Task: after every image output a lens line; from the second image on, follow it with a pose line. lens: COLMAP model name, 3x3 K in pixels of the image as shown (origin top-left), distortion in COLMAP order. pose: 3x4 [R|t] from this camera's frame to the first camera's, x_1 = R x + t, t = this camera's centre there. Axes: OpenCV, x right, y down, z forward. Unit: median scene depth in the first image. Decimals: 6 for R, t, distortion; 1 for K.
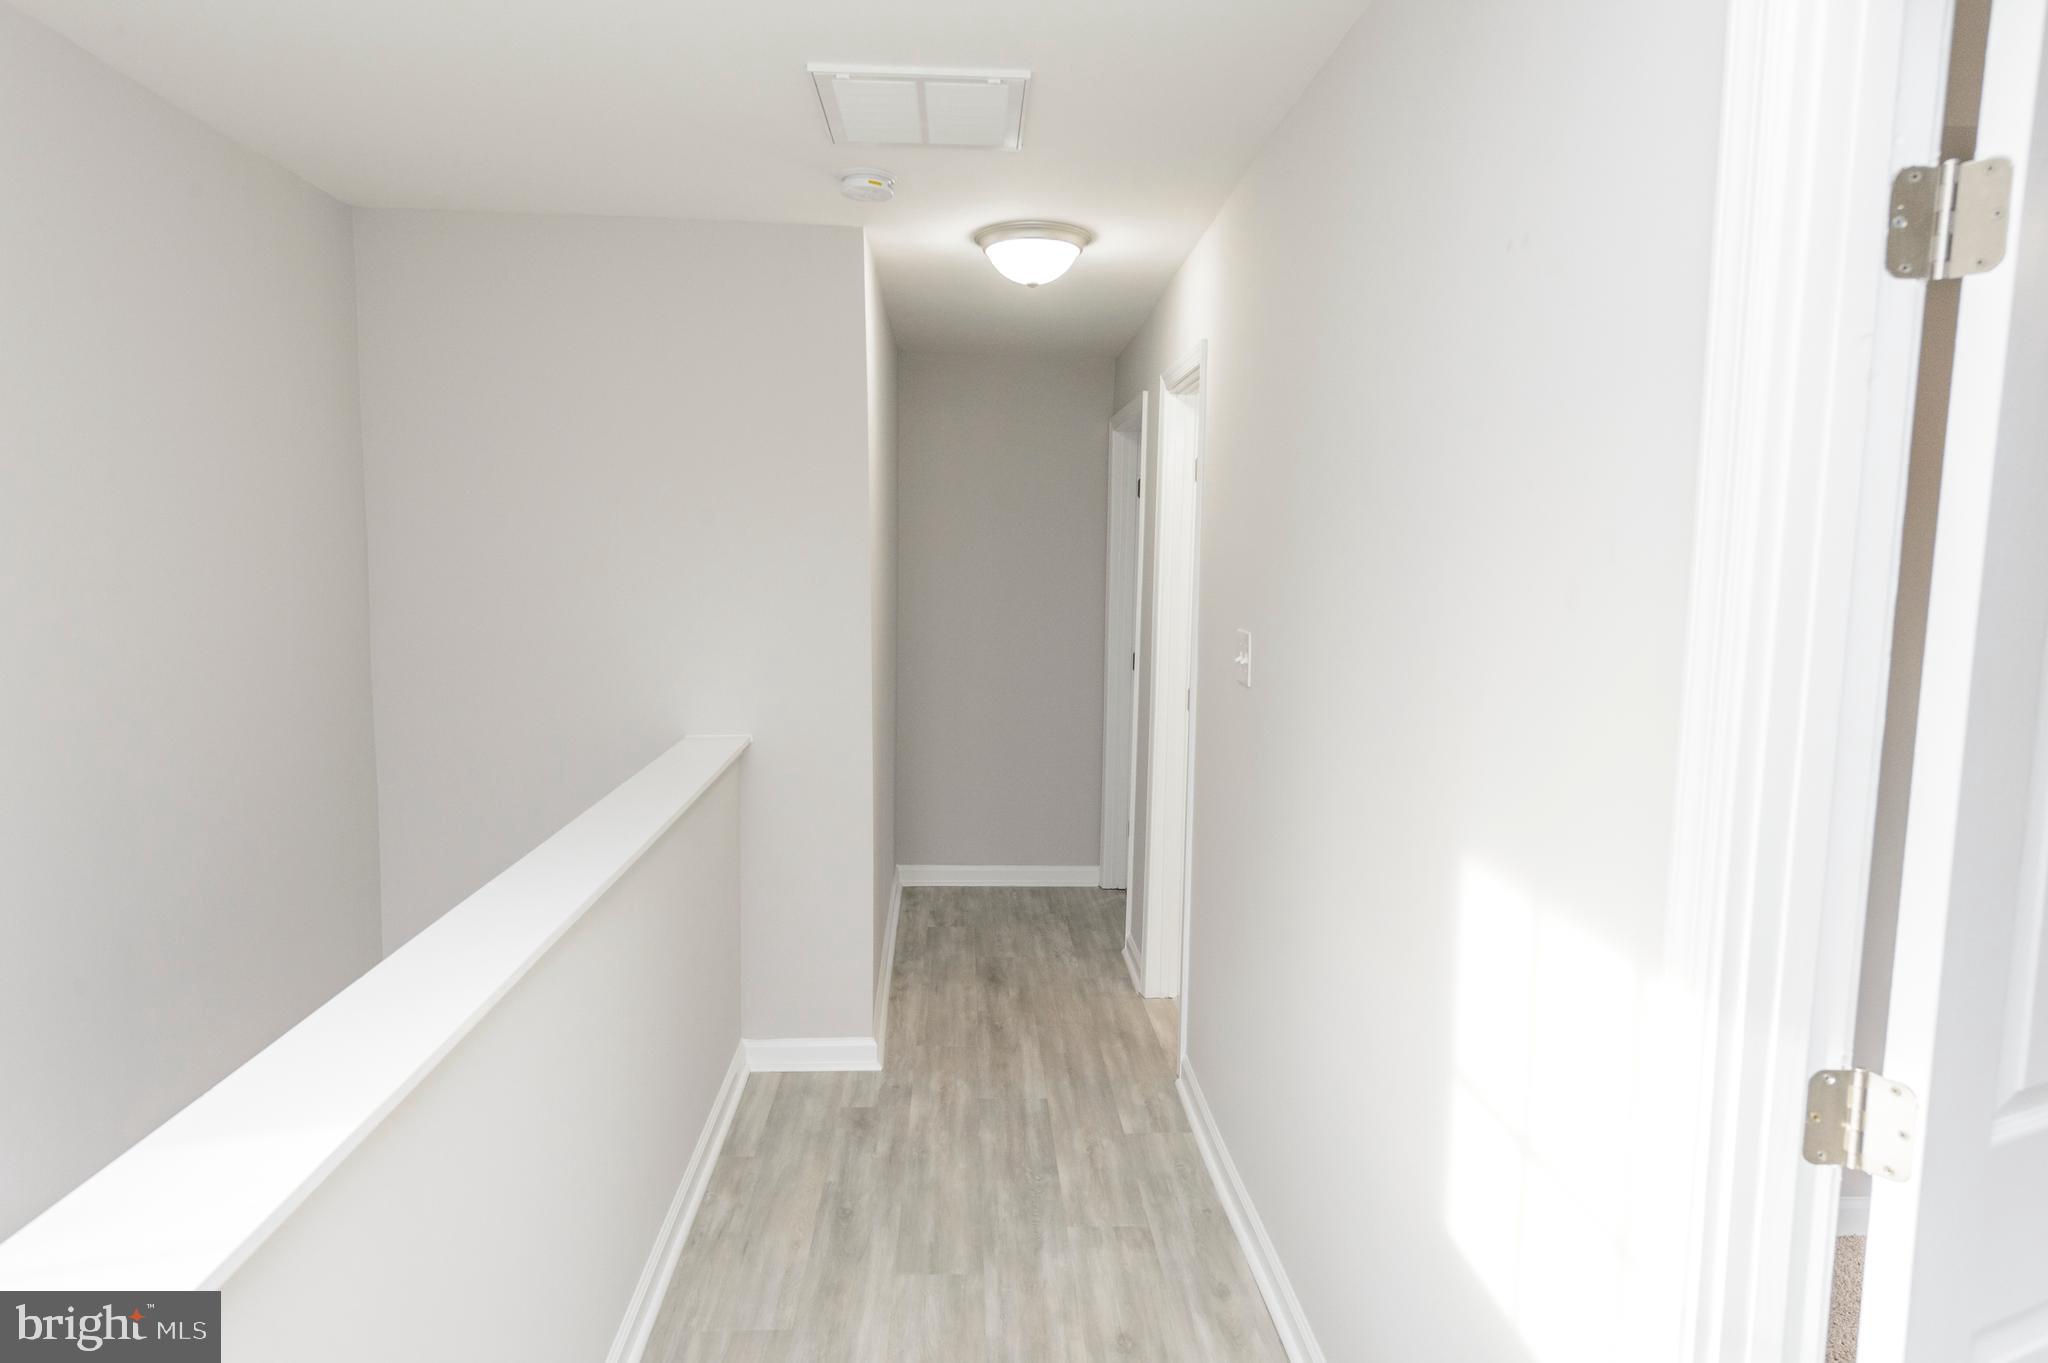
lens RADIAL K [[1231.8, 0, 1023.3], [0, 1231.8, 680.7], [0, 0, 1]] dist [0.018517, -0.010190]
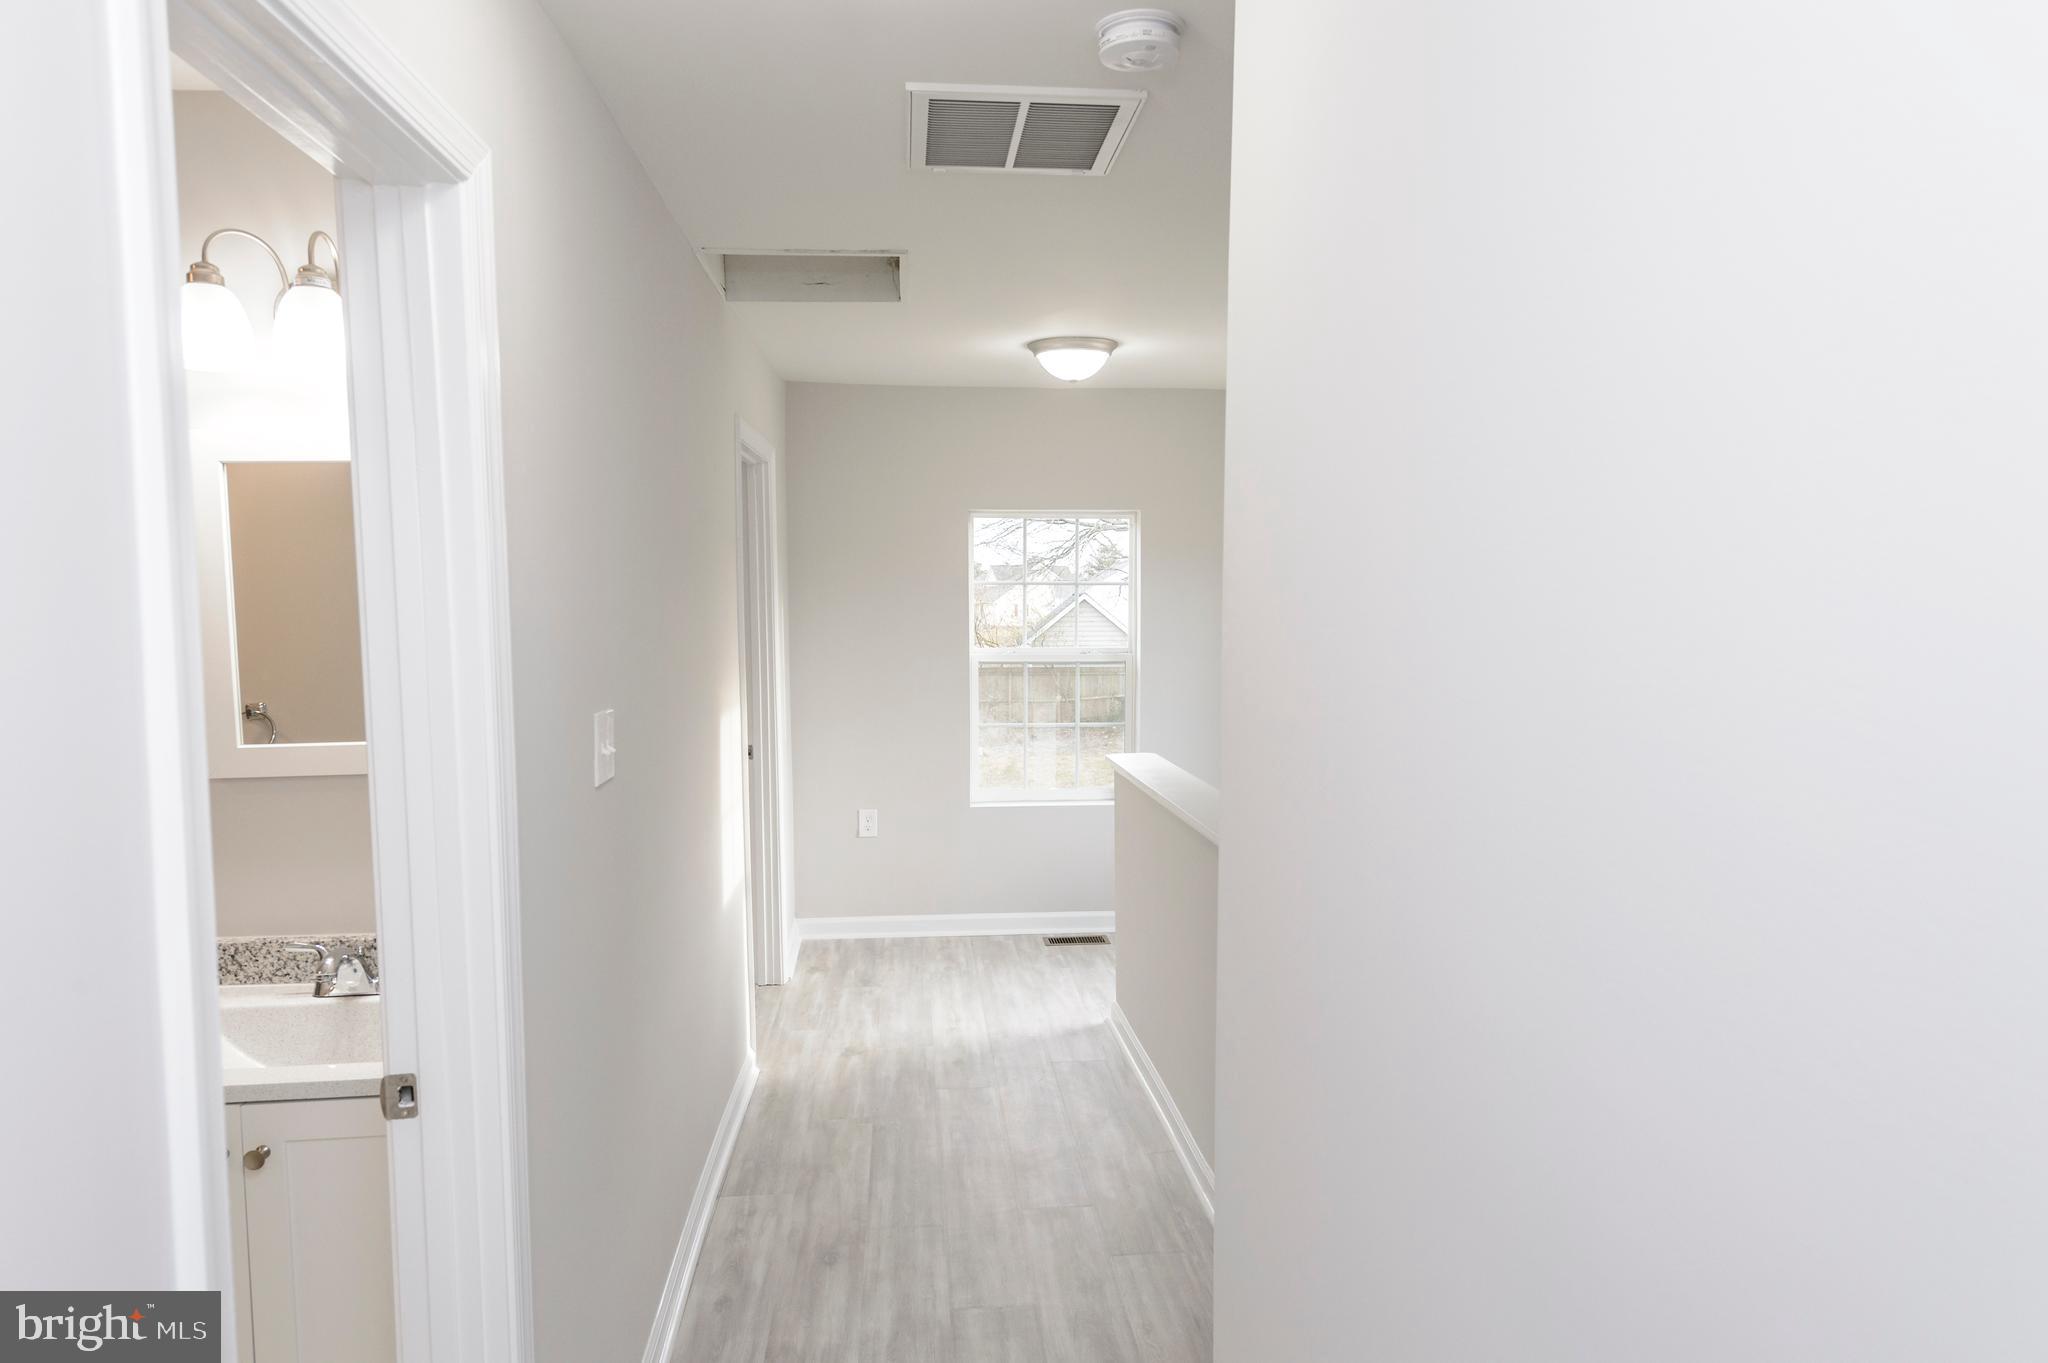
lens RADIAL K [[1231.8, 0, 1023.0], [0, 1231.8, 683.0], [0, 0, 1]] dist [0.018517, -0.010190]
pose [[-0.998857, -0.003951, -0.047637, -0.041994], [-0.012664, 0.982839, 0.184032, -0.219485], [0.046092, 0.184425, -0.981765, 1.929306]]
